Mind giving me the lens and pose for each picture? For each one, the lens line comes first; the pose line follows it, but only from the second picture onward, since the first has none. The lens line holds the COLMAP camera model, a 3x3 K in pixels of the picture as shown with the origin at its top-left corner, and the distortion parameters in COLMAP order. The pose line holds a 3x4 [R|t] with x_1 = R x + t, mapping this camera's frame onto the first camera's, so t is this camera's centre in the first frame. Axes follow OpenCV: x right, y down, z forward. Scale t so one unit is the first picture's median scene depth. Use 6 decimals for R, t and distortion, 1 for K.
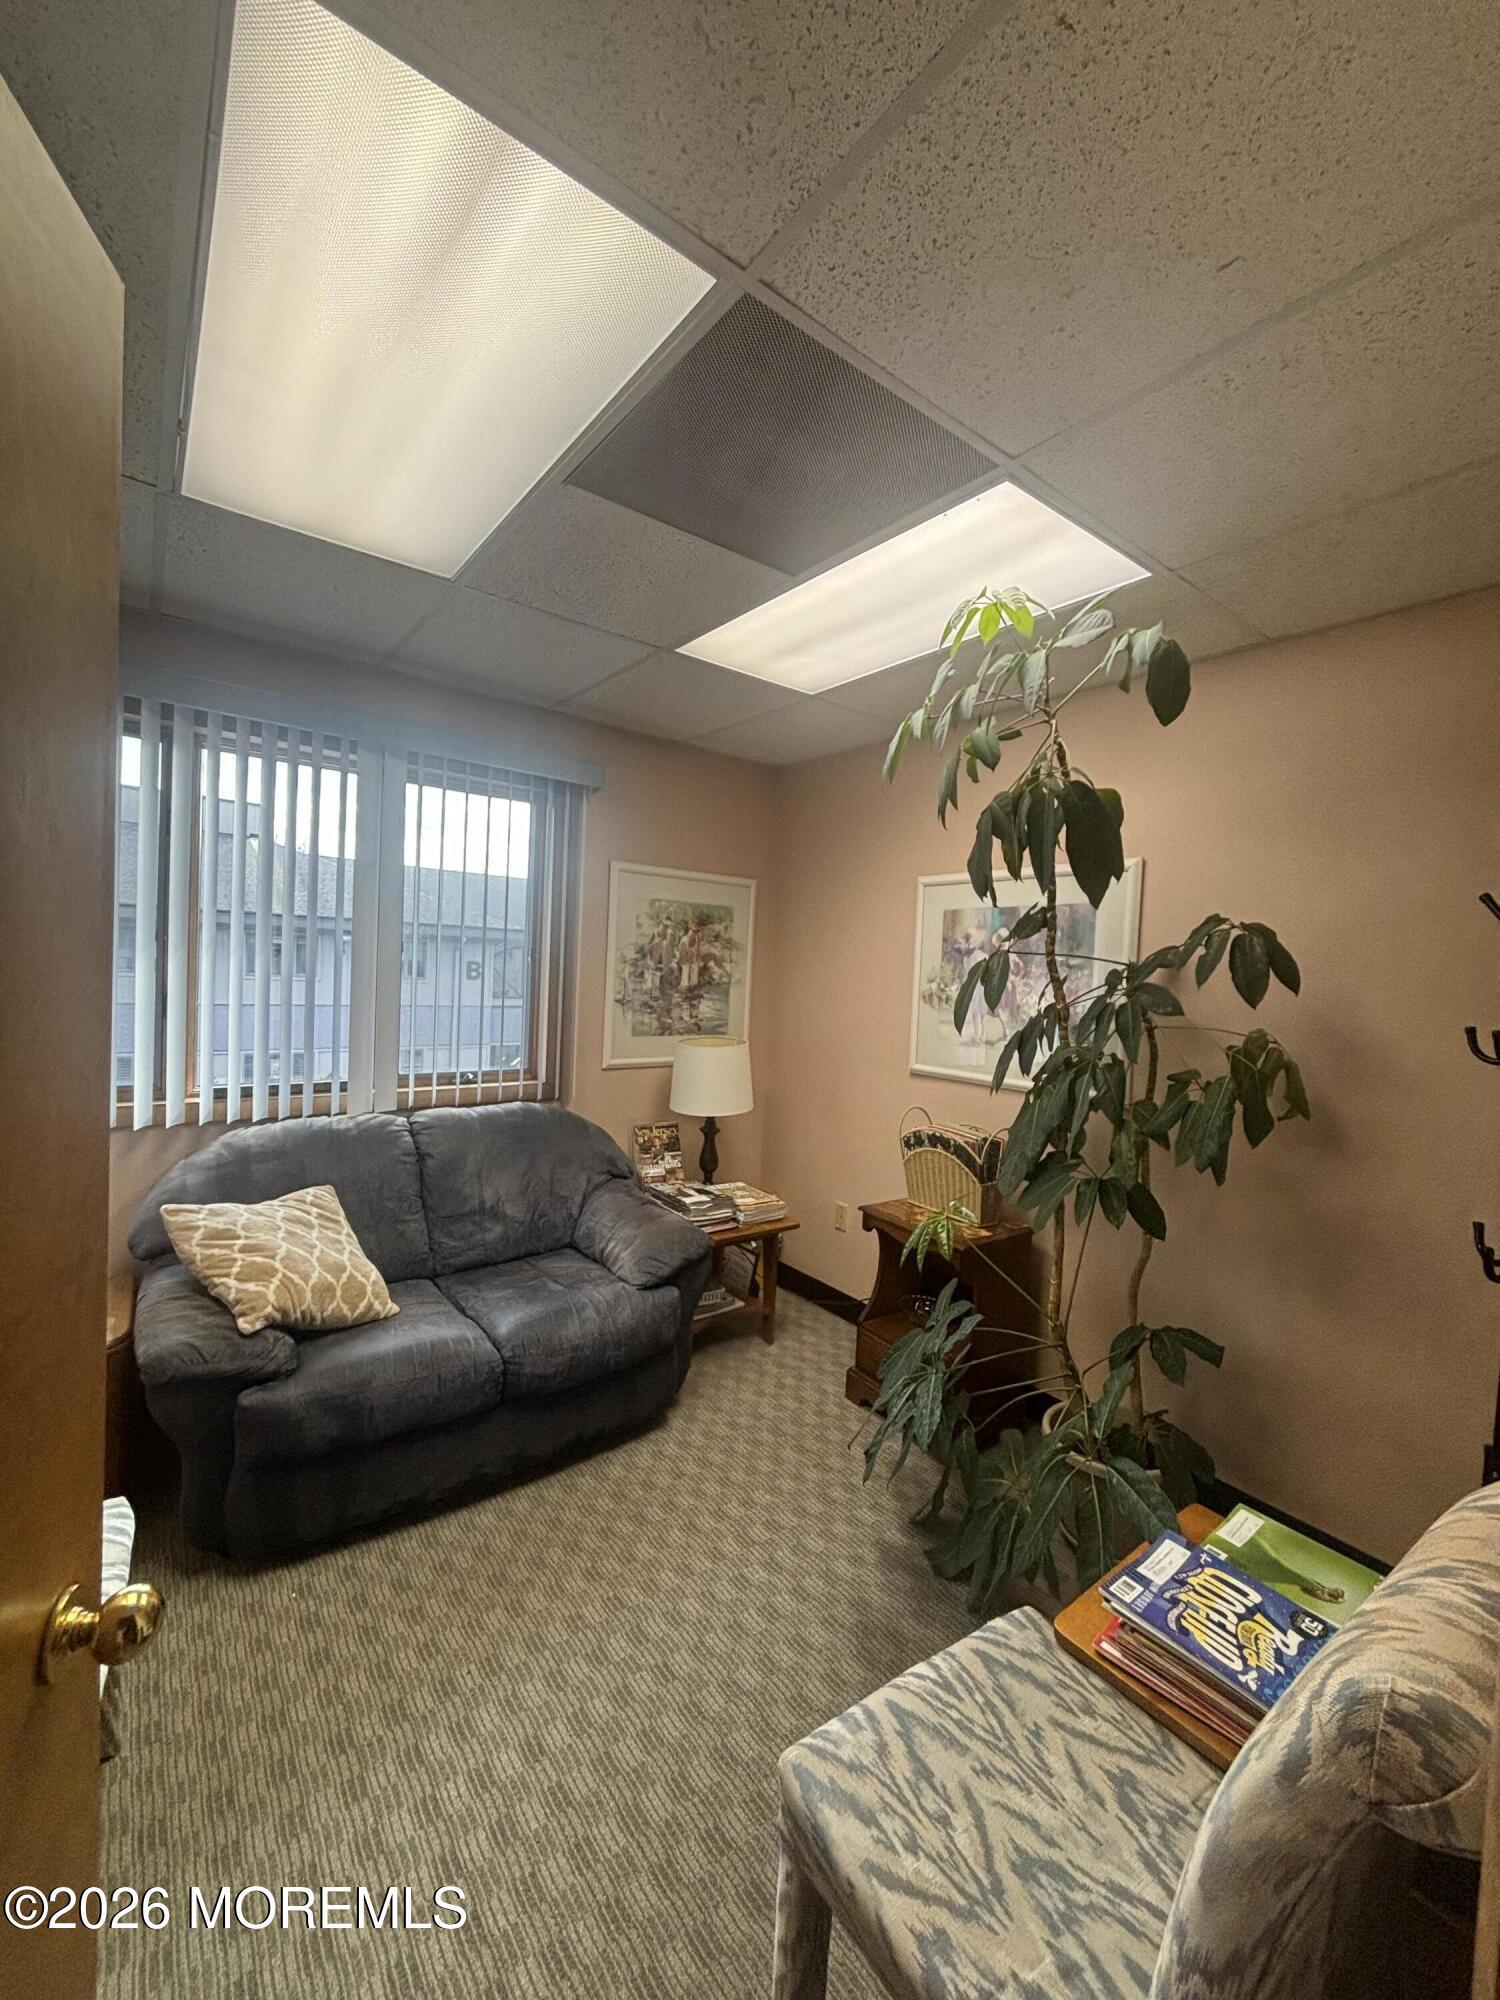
lens RADIAL K [[793.4, 0, 750.0], [0, 793.4, 1000.0], [0, 0, 1]] dist [-0.000215, -0.000435]
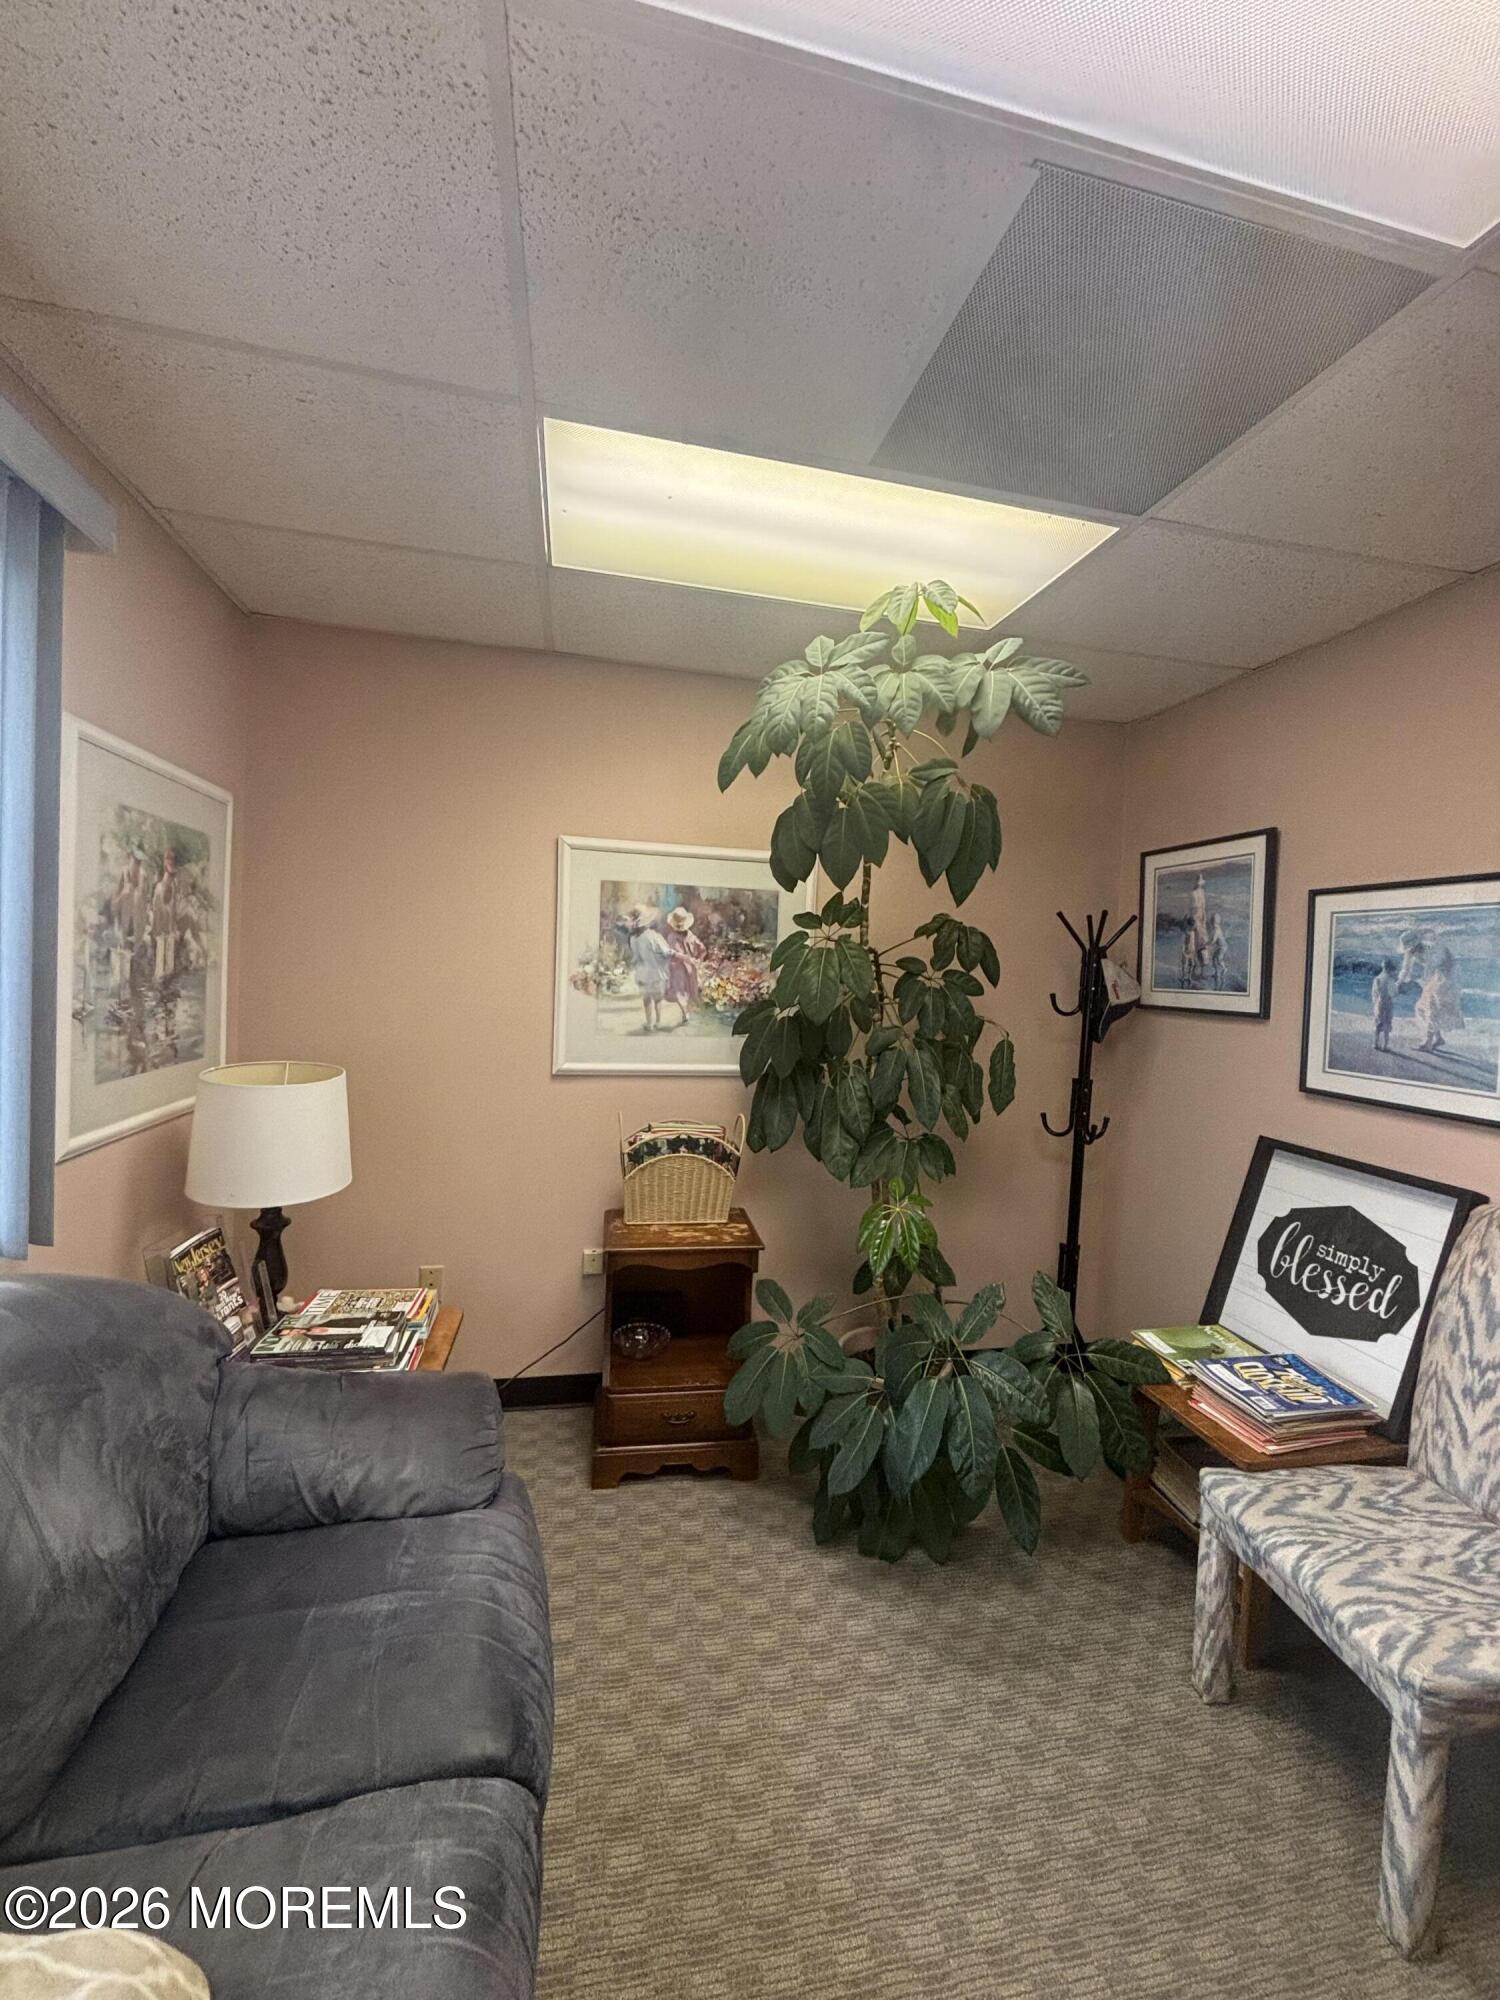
lens RADIAL K [[793.4, 0, 750.0], [0, 793.4, 1000.0], [0, 0, 1]] dist [-0.000215, -0.000435]
pose [[0.430968, -0.061361, 0.900278, -0.457288], [0.011730, 0.997982, 0.062405, -0.035333], [-0.902291, -0.016334, 0.430818, 0.476126]]
